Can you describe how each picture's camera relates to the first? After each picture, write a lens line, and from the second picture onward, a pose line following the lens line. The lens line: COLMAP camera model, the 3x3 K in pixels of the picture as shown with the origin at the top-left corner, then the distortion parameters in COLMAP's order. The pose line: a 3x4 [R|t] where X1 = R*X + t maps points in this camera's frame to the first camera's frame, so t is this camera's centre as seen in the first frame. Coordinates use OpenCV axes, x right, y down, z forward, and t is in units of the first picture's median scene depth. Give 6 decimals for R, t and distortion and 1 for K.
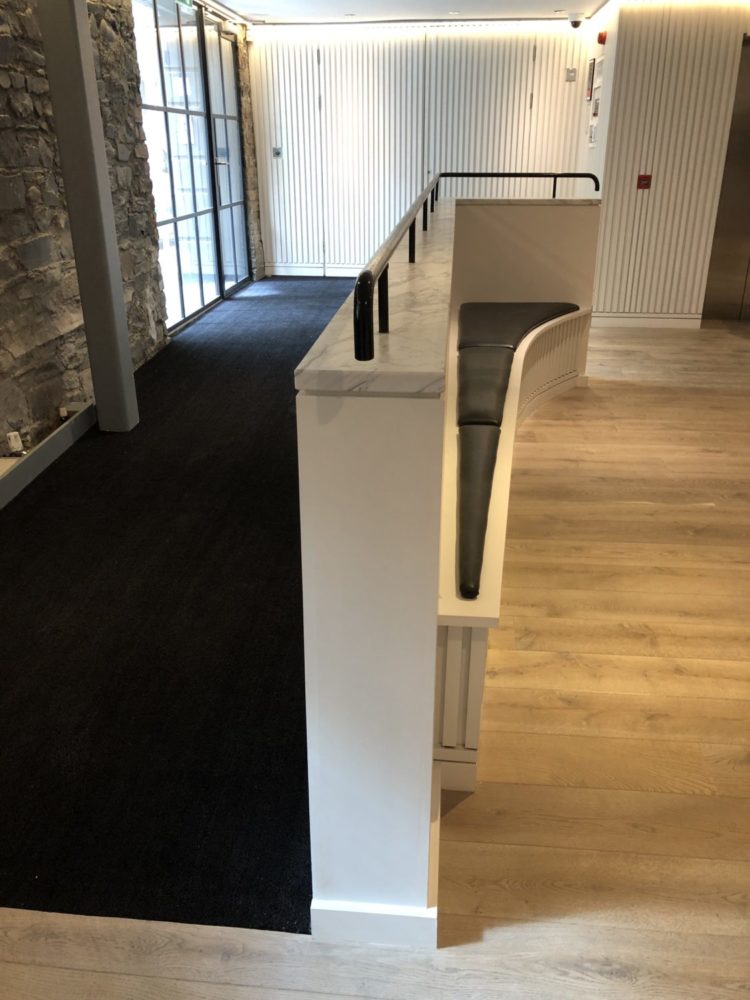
lens RADIAL K [[814.4, 0, 379.4], [0, 814.4, 494.5], [0, 0, 1]] dist [0.027648, -0.025407]
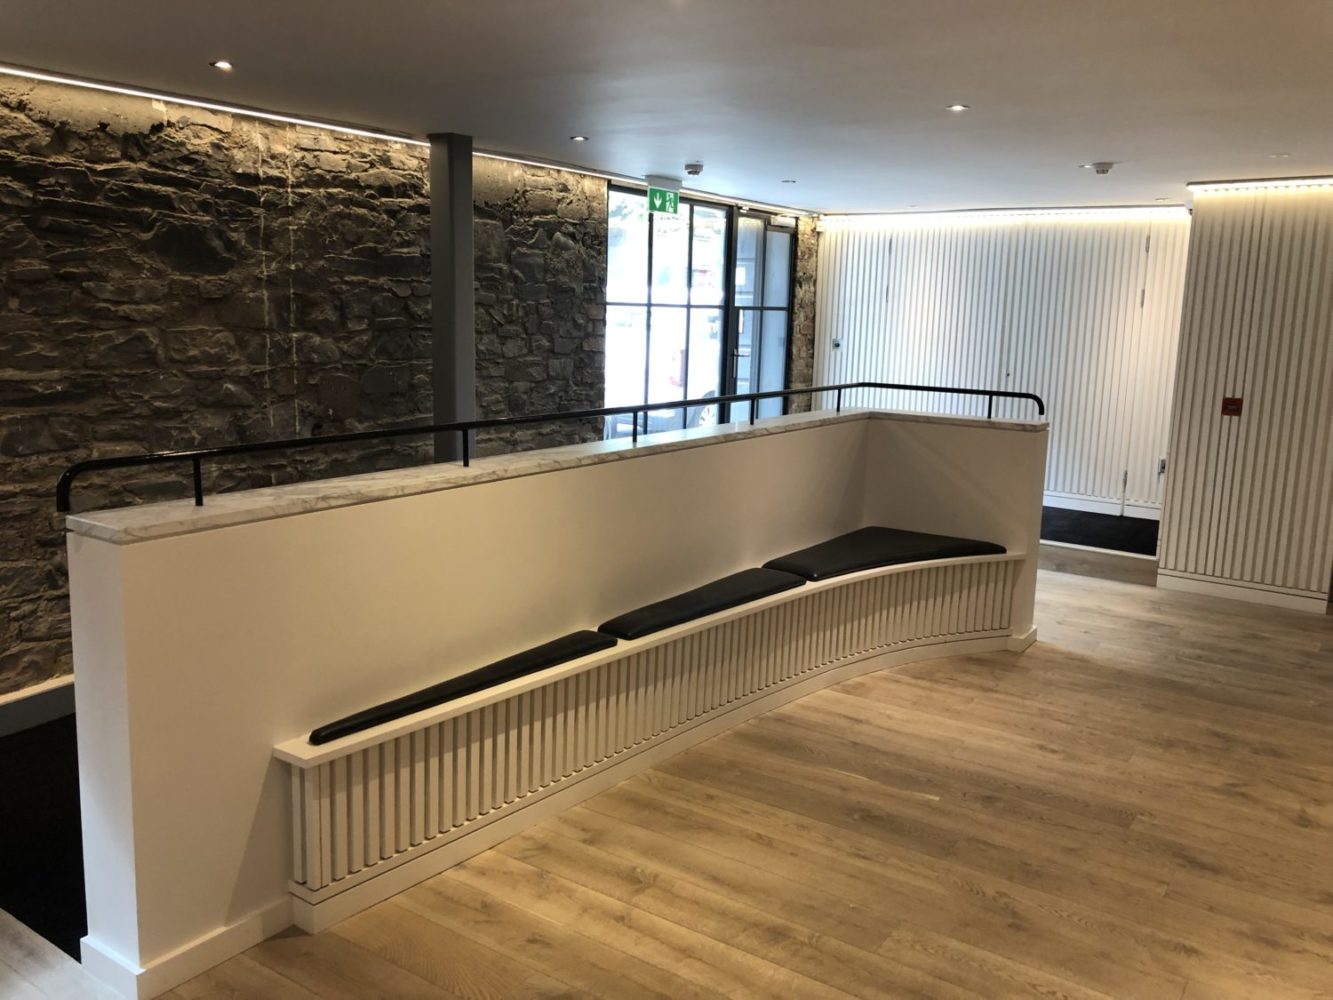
lens RADIAL K [[1085.6, 0, 658.9], [0, 1085.6, 487.9], [0, 0, 1]] dist [0.027648, -0.025407]
pose [[0.871455, 0.108173, -0.478399, 0.519430], [-0.220643, 0.957571, -0.185404, -0.017102], [0.438045, 0.267127, 0.858347, -0.091567]]
